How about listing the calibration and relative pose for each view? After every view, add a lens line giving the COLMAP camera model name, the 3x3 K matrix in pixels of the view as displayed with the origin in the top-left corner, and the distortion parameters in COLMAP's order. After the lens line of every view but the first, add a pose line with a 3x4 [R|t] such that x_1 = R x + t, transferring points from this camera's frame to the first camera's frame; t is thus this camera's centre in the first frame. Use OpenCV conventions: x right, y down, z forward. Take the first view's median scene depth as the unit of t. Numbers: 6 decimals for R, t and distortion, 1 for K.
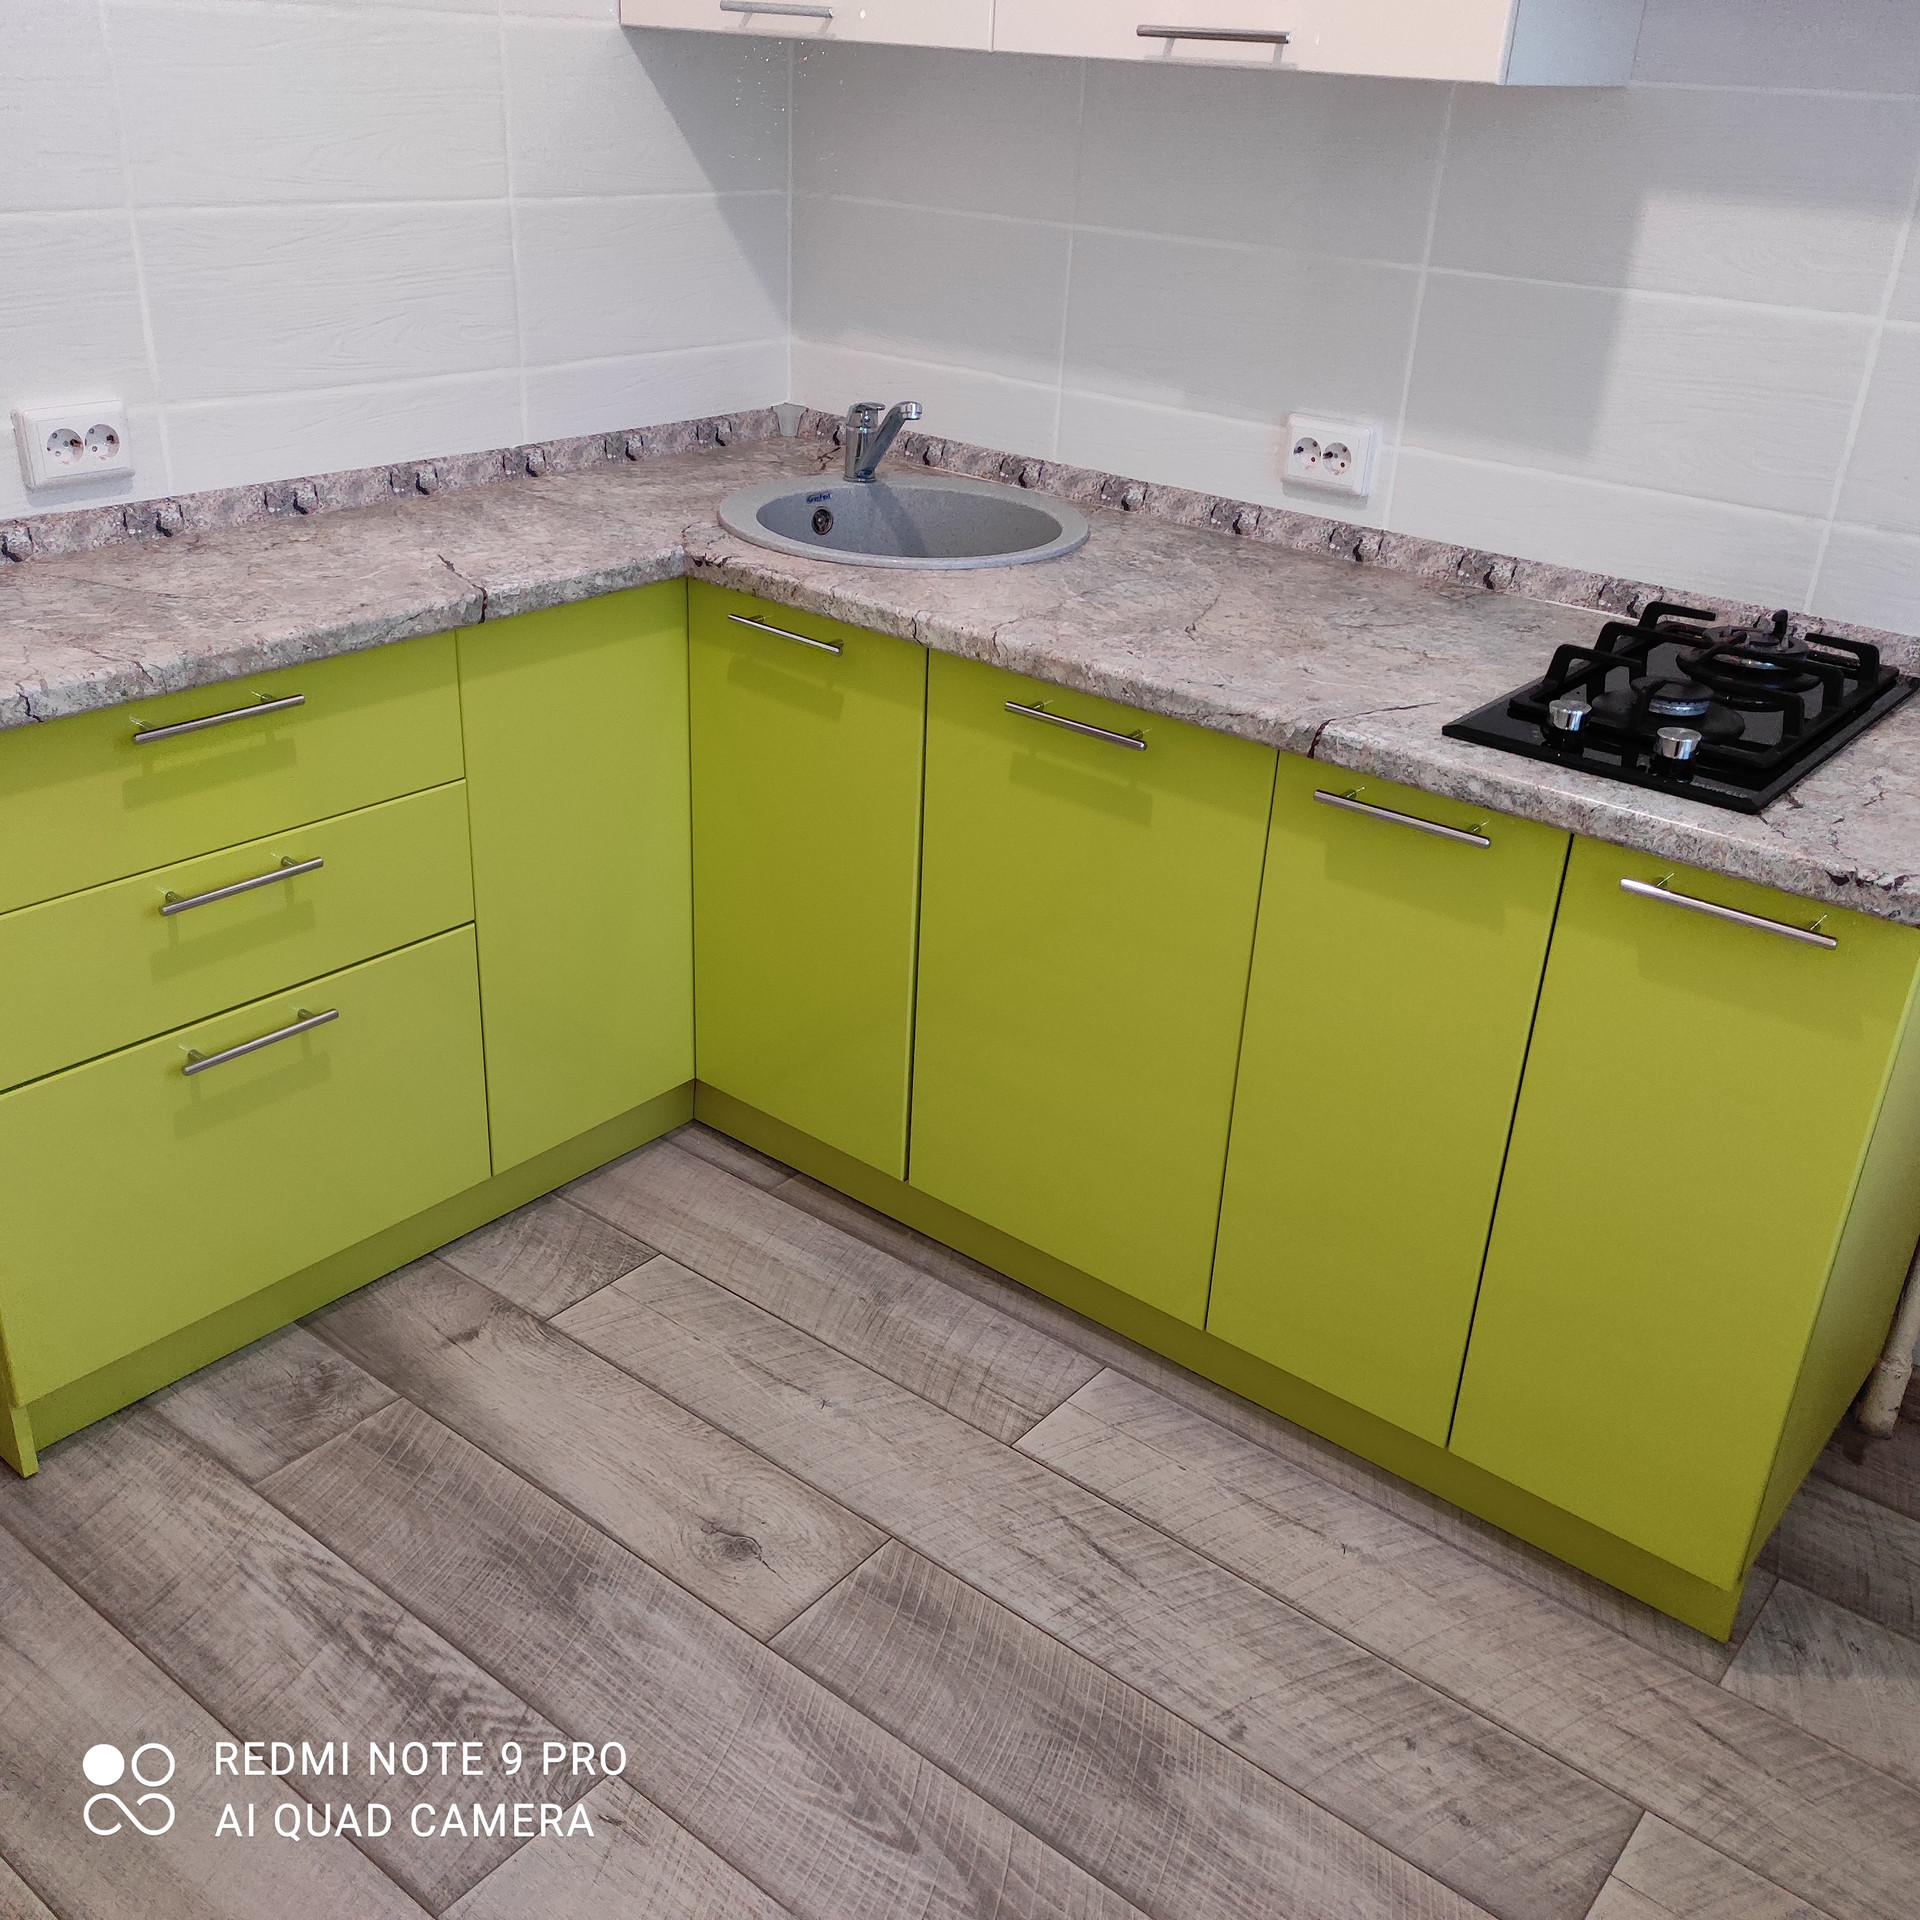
lens RADIAL K [[1900.5, 0, 963.8], [0, 1900.5, 969.6], [0, 0, 1]] dist [0.049619, 0.000000]
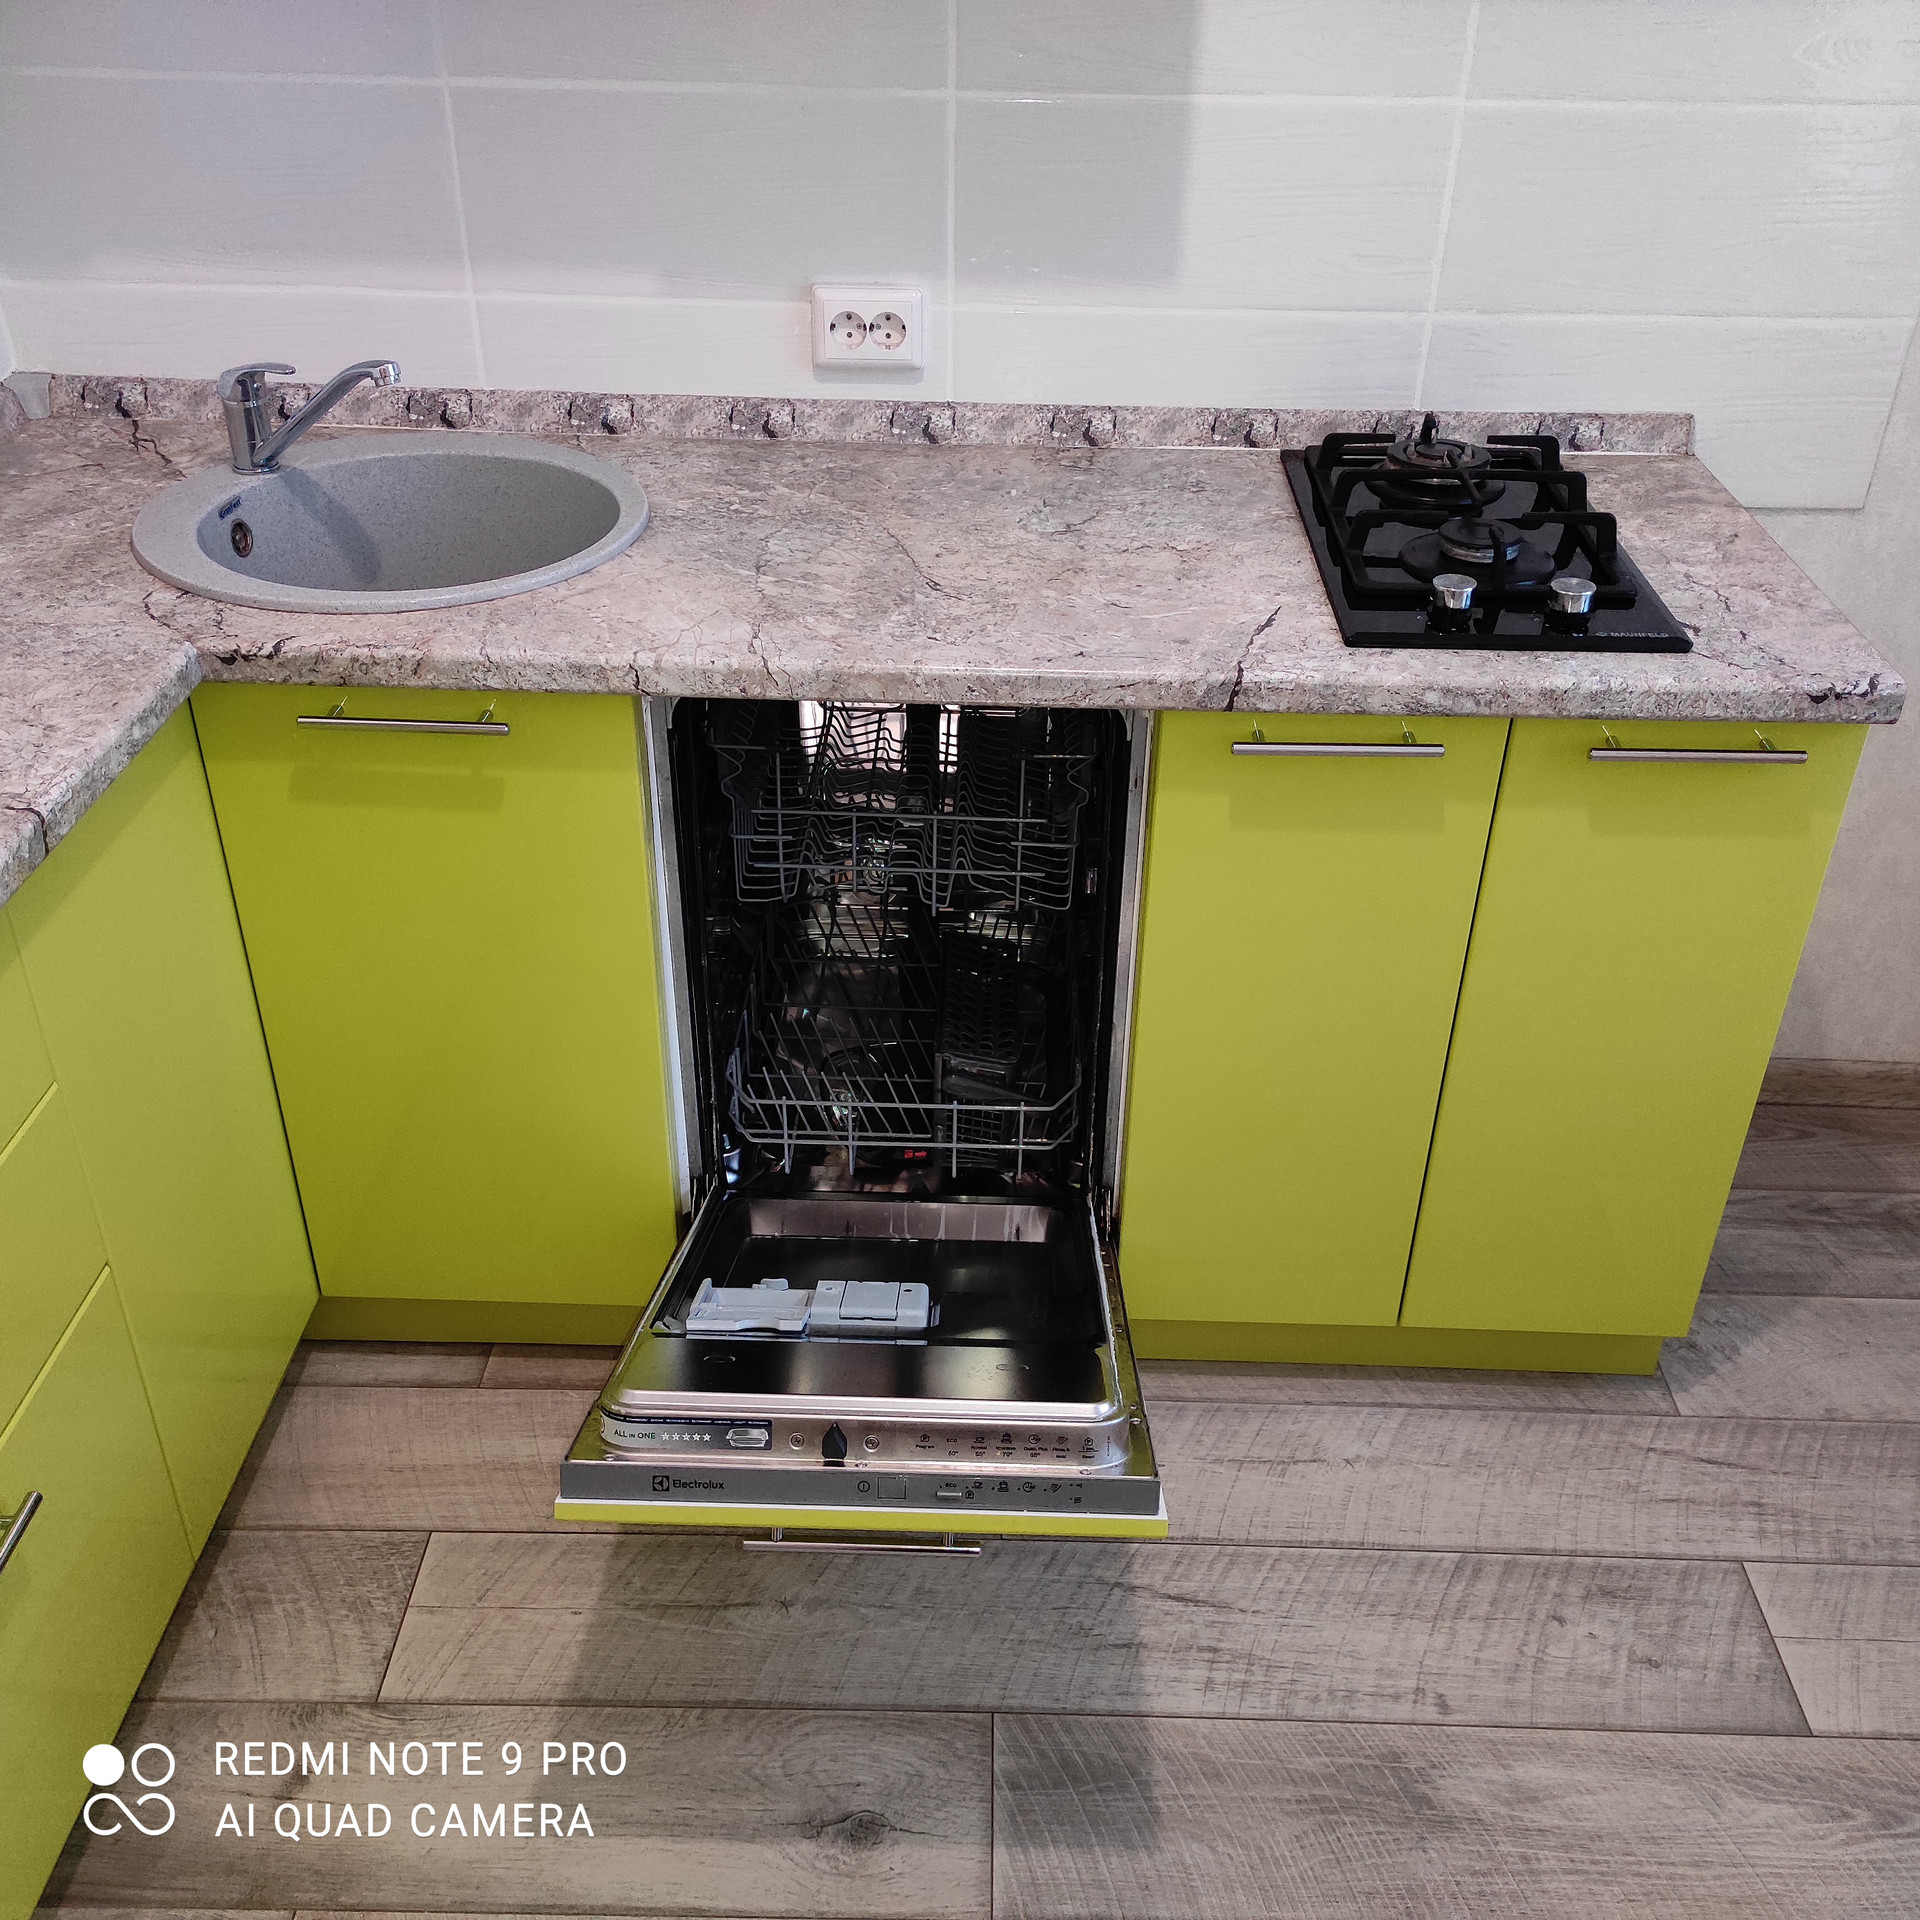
lens RADIAL K [[1900.5, 0, 950.9], [0, 1900.5, 966.8], [0, 0, 1]] dist [0.049619, 0.000000]
pose [[0.790832, -0.360615, 0.494511, -0.344319], [0.290375, 0.932328, 0.215513, -0.198312], [-0.538764, -0.026841, 0.842029, 0.285207]]
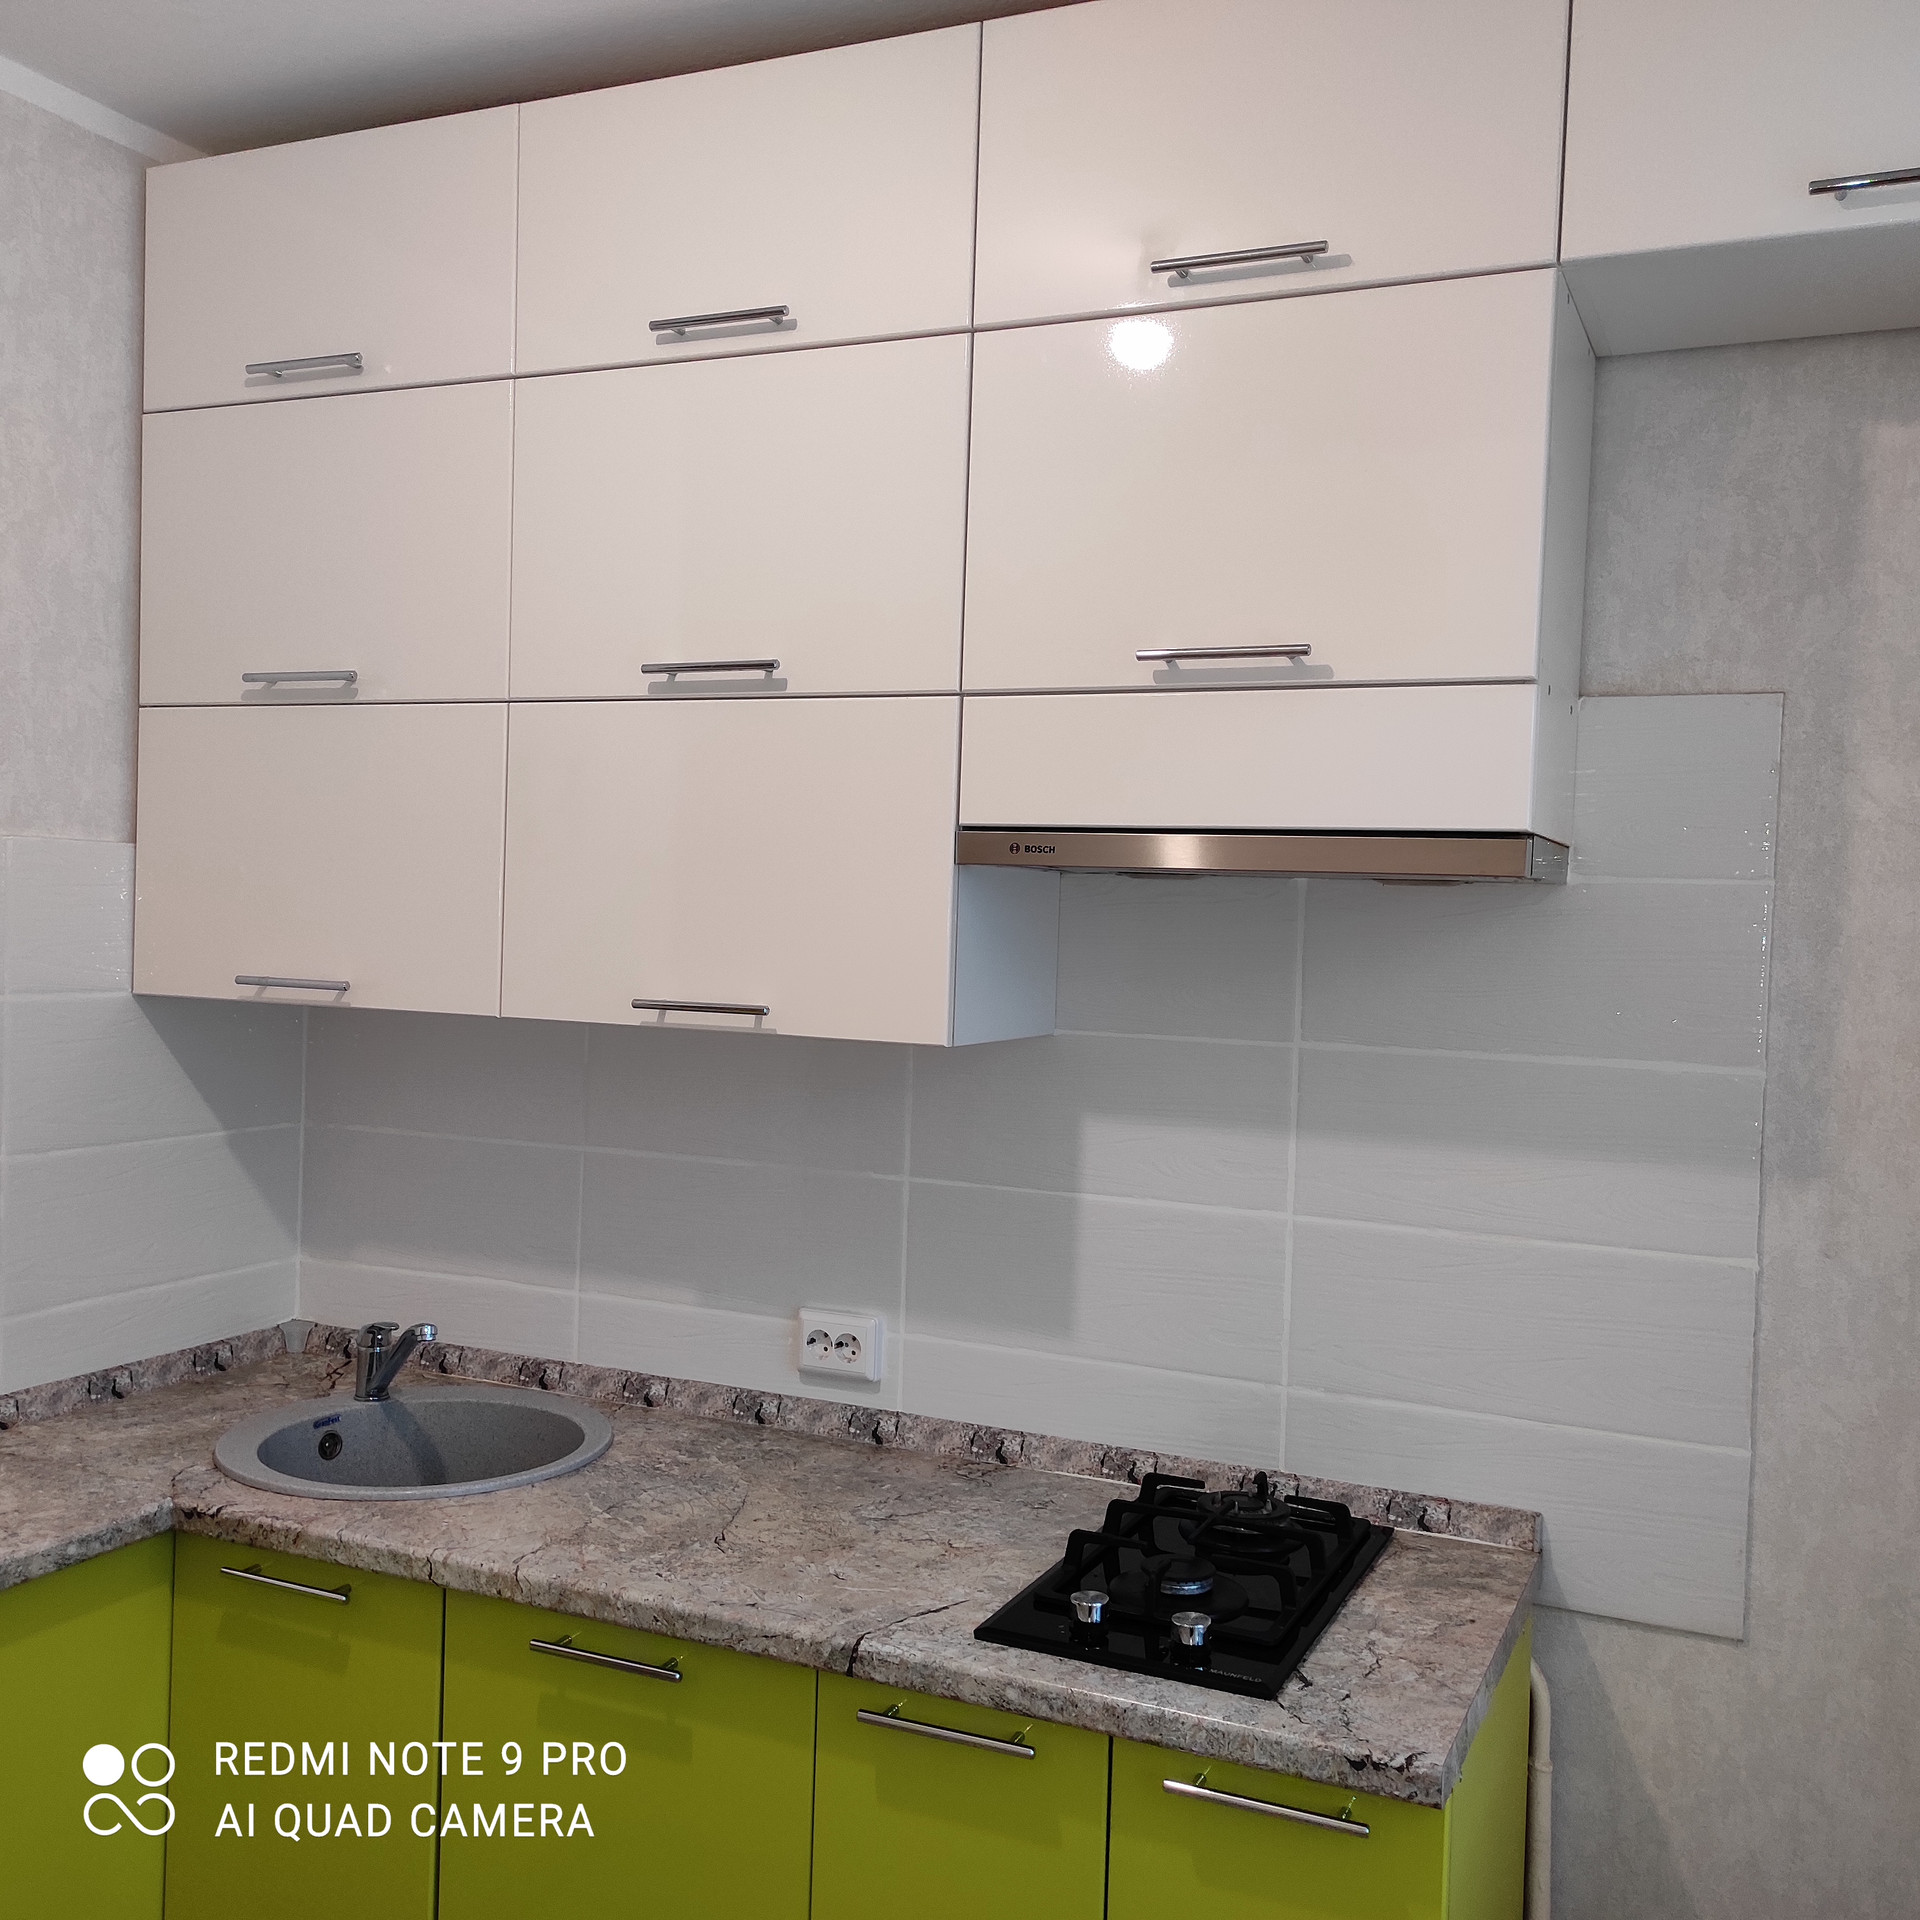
lens RADIAL K [[1900.5, 0, 970.3], [0, 1900.5, 954.9], [0, 0, 1]] dist [0.049619, 0.000000]
pose [[0.967957, -0.023567, 0.250010, 0.003129], [0.124555, 0.909546, -0.396500, -0.043703], [-0.218051, 0.414934, 0.883336, -0.038757]]
